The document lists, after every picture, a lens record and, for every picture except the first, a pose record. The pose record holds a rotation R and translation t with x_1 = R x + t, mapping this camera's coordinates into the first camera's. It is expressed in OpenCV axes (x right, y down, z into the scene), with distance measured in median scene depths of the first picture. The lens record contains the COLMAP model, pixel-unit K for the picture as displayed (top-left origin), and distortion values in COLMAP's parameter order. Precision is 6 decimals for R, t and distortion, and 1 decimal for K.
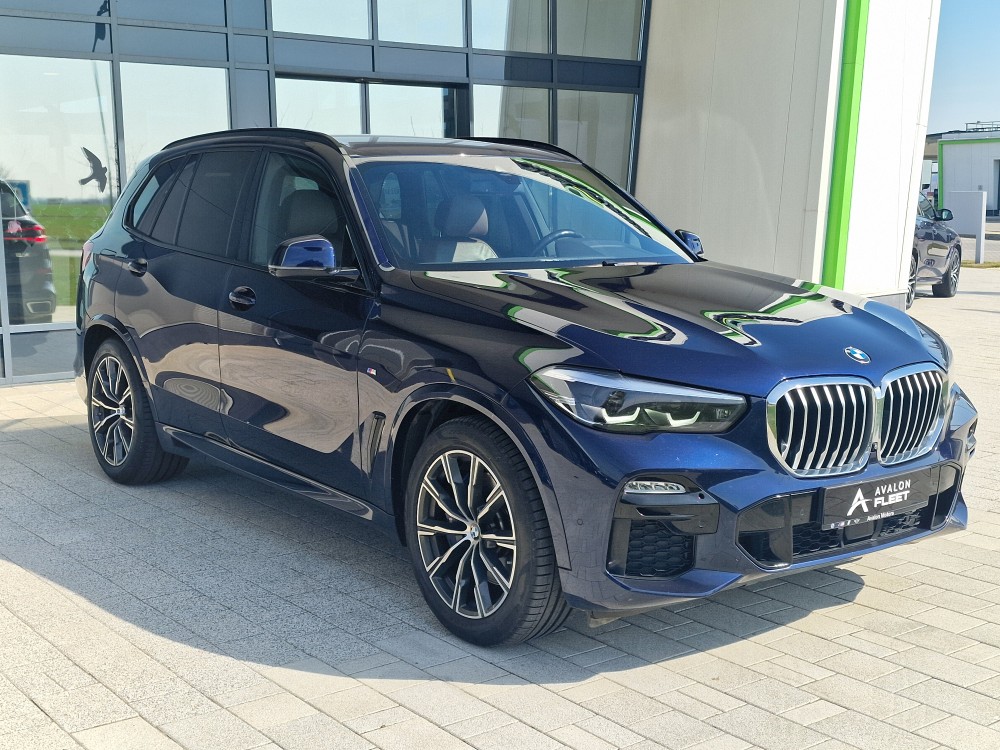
lens RADIAL K [[1309.8, 0, 500.0], [0, 1309.8, 375.0], [0, 0, 1]] dist [0.015477, 0.016118]
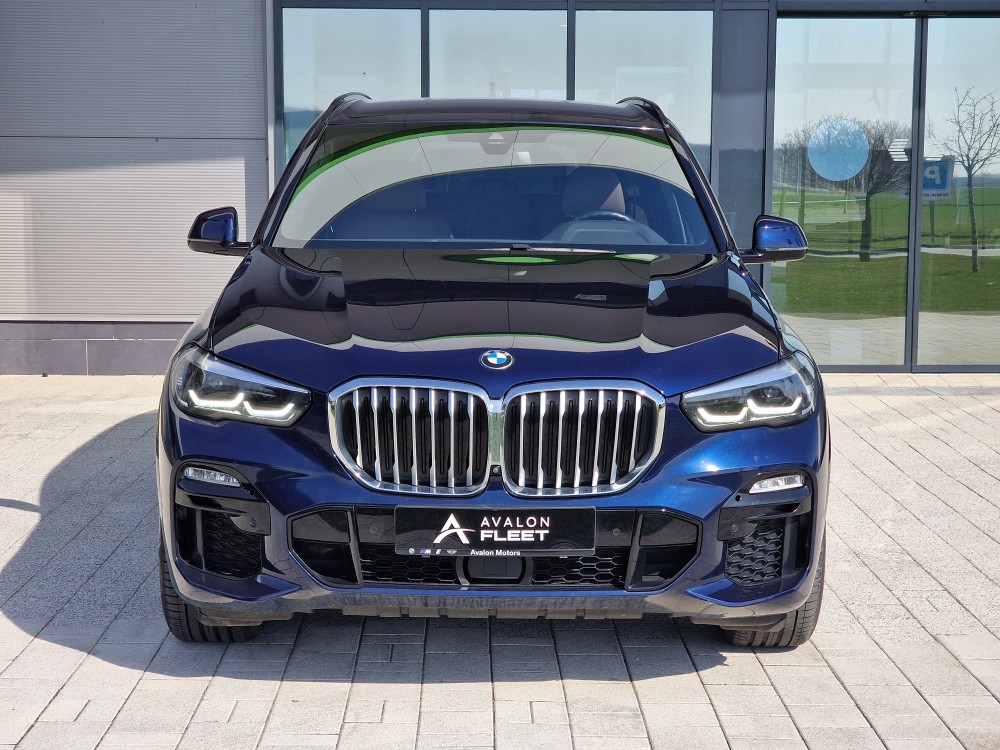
lens RADIAL K [[1872.9, 0, 500.0], [0, 1872.9, 375.0], [0, 0, 1]] dist [-0.267418, 3.250286]
pose [[0.806818, 0.080027, -0.585355, 0.981094], [-0.094814, 0.995480, 0.005411, -0.012470], [0.583142, 0.051134, 0.810759, 0.028589]]
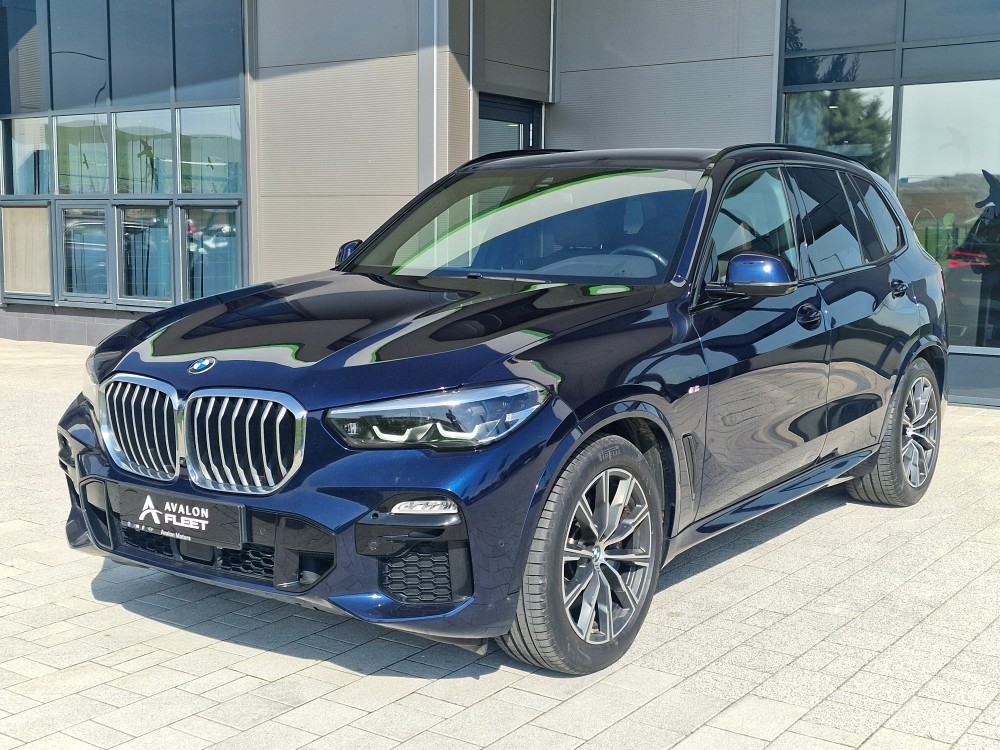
lens RADIAL K [[1240.9, 0, 501.4], [0, 1240.9, 347.4], [0, 0, 1]] dist [0.116745, 0.002837]
pose [[0.309729, 0.101476, -0.945394, 1.204307], [-0.142761, 0.987981, 0.059276, -0.113864], [0.940046, 0.116606, 0.320493, 0.914431]]
